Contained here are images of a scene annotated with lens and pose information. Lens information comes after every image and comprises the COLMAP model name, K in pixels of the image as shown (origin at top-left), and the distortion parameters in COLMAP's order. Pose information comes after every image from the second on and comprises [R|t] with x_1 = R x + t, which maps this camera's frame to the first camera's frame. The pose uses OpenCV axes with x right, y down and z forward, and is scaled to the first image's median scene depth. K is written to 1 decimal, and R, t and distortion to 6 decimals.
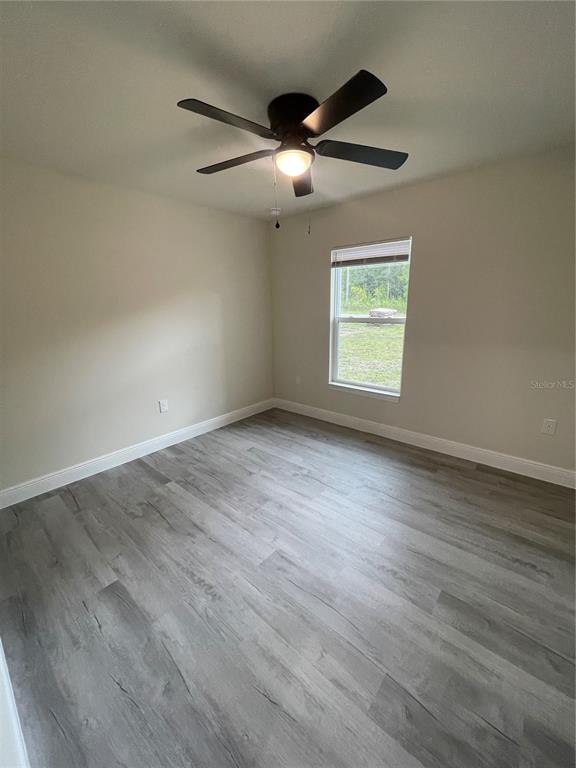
lens RADIAL K [[309.2, 0, 284.5], [0, 309.2, 382.2], [0, 0, 1]] dist [0.000060, 0.000689]
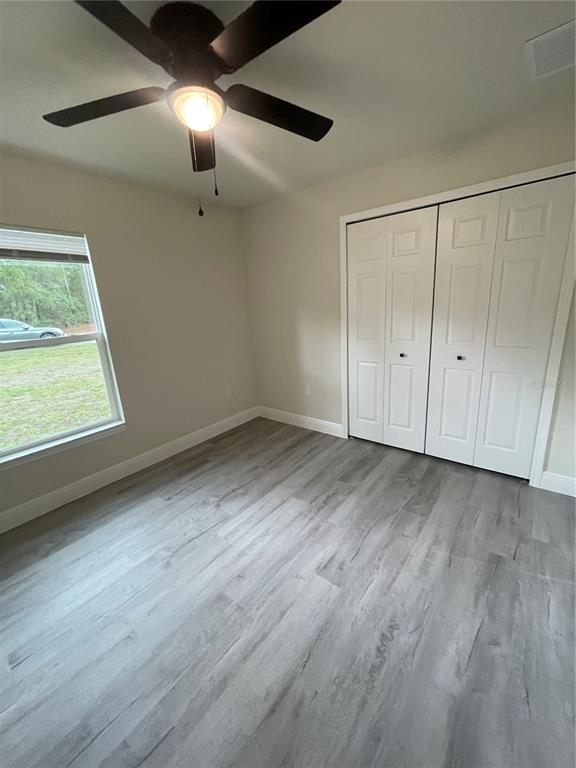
lens RADIAL K [[309.2, 0, 284.5], [0, 309.2, 382.2], [0, 0, 1]] dist [0.000060, 0.000689]
pose [[-0.034377, -0.230137, 0.972551, -0.700652], [0.306679, 0.923748, 0.229429, -0.184597], [-0.951192, 0.306148, 0.038823, 0.809370]]
